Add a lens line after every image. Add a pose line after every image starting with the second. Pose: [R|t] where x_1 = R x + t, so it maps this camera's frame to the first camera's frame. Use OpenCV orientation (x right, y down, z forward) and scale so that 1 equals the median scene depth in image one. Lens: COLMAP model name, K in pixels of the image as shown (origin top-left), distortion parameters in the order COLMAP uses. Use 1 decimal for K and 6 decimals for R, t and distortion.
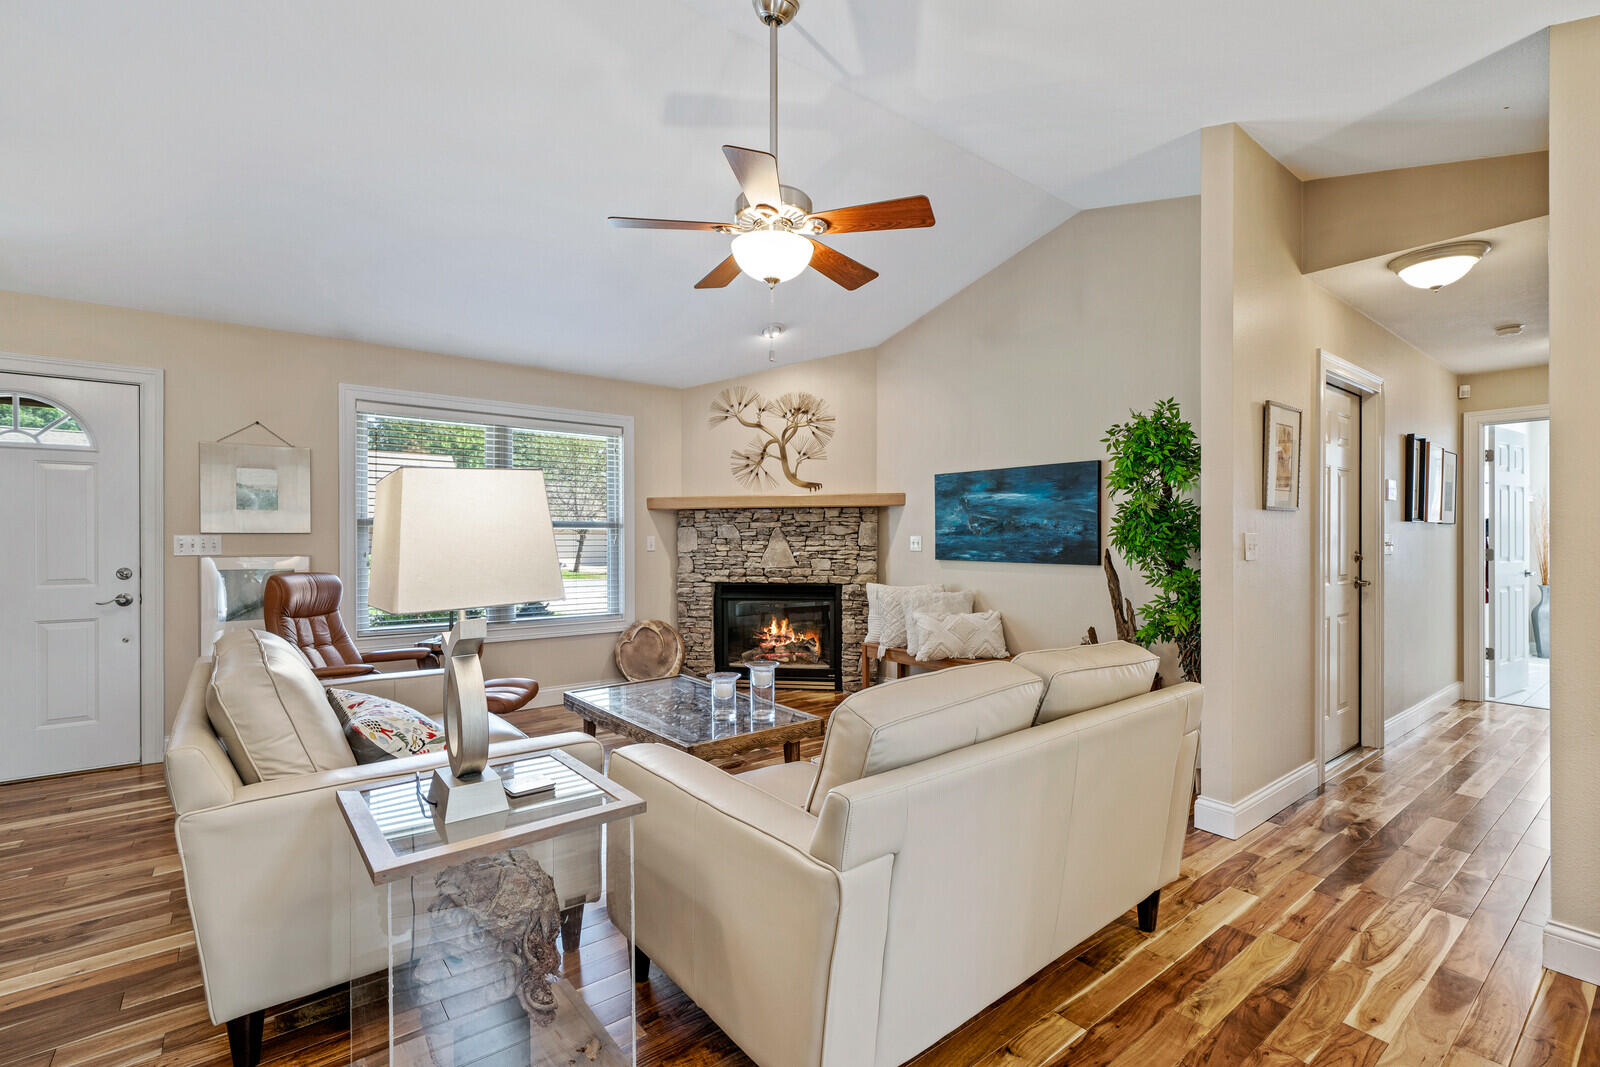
lens RADIAL K [[727.0, 0, 799.8], [0, 727.0, 540.9], [0, 0, 1]] dist [-0.002556, -0.000095]
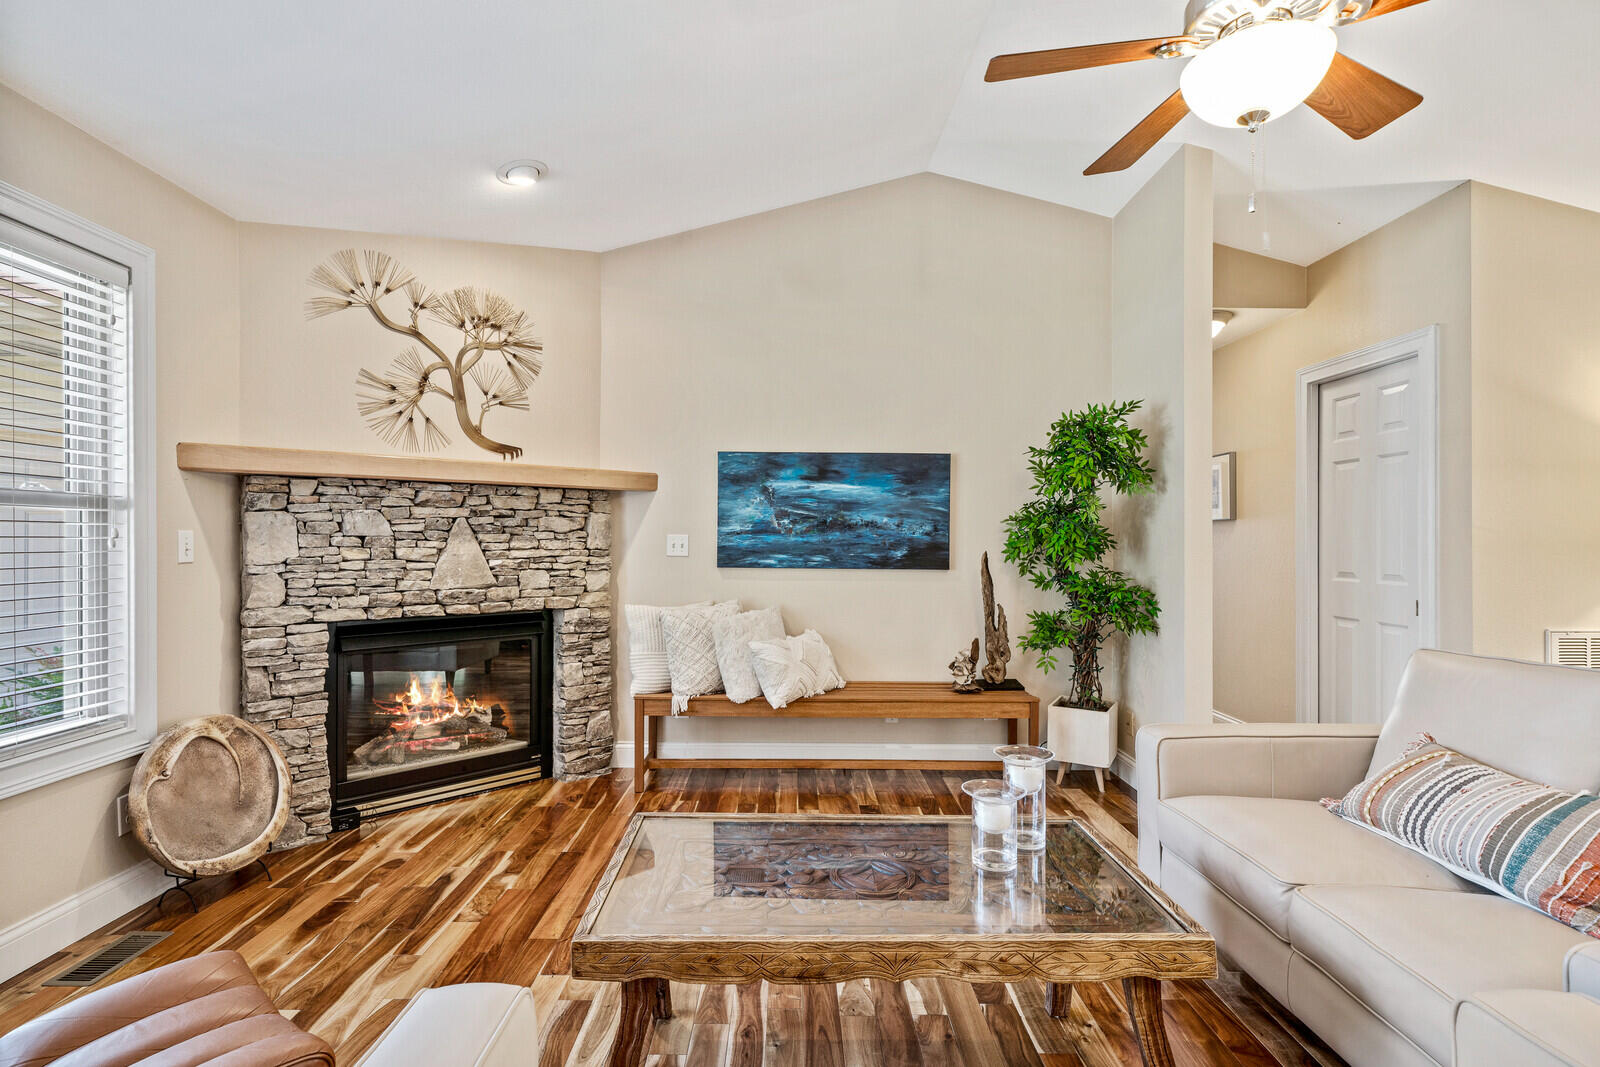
lens RADIAL K [[790.5, 0, 800.0], [0, 790.5, 533.8], [0, 0, 1]] dist [-0.001371, 0.000079]
pose [[0.611616, 0.009913, 0.791092, -0.360311], [-0.004331, 0.999948, -0.009182, -0.001113], [-0.791143, 0.002190, 0.611628, 0.409512]]
